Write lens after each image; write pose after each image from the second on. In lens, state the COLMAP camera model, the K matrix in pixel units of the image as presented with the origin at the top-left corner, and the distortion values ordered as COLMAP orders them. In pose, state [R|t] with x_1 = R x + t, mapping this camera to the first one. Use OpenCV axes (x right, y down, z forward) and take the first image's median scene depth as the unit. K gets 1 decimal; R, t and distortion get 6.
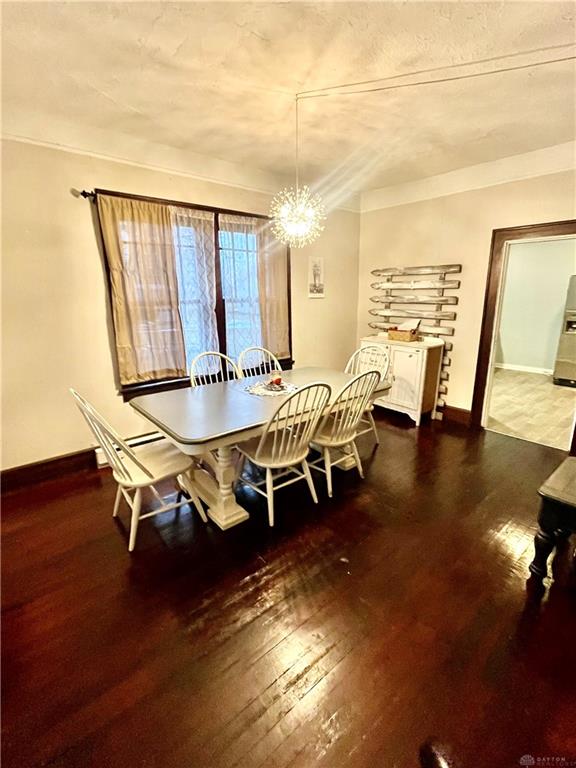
lens RADIAL K [[350.6, 0, 292.6], [0, 350.6, 386.4], [0, 0, 1]] dist [0.000924, -0.001548]
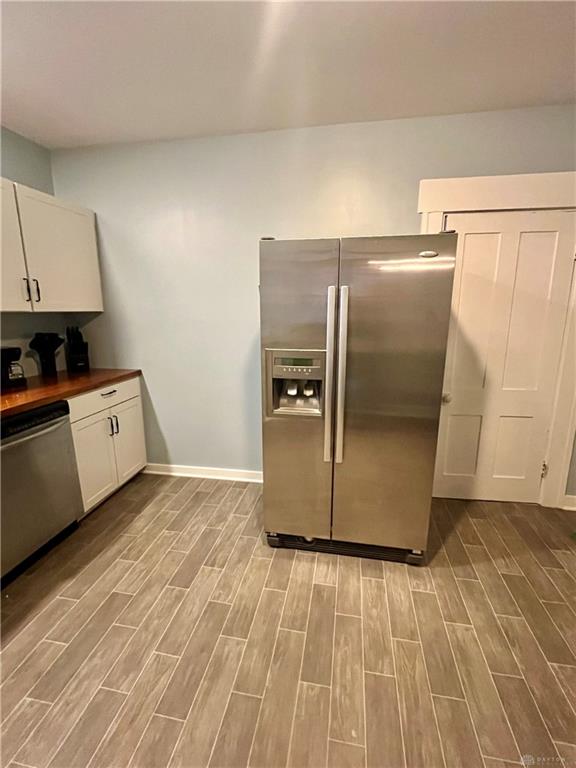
lens RADIAL K [[350.6, 0, 290.0], [0, 350.6, 384.0], [0, 0, 1]] dist [0.000924, -0.001548]
pose [[0.760451, -0.117128, 0.638745, 0.578450], [0.147454, 0.989052, 0.005814, -0.180313], [-0.632433, 0.089764, 0.769397, 0.728600]]
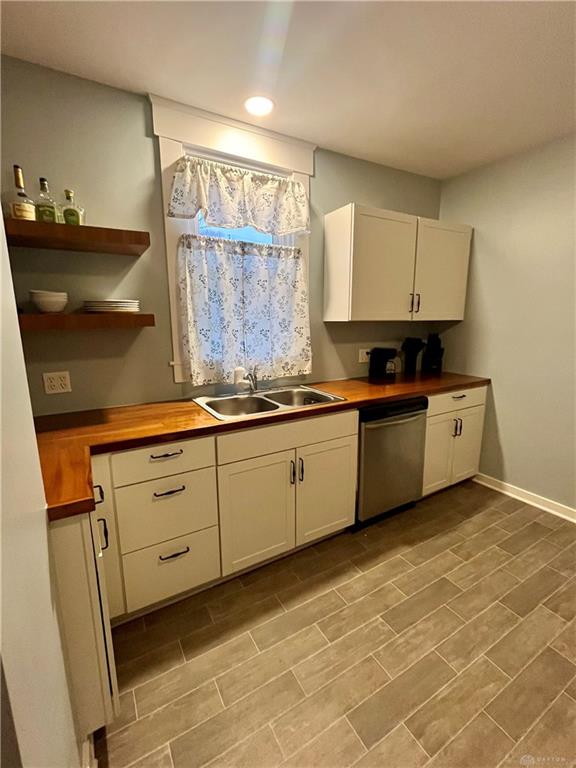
lens RADIAL K [[350.6, 0, 289.9], [0, 350.6, 383.1], [0, 0, 1]] dist [0.000924, -0.001548]
pose [[0.987289, 0.046397, -0.152010, 0.529635], [-0.055037, 0.997070, -0.053128, -0.180945], [0.149100, 0.060819, 0.986950, 0.712206]]
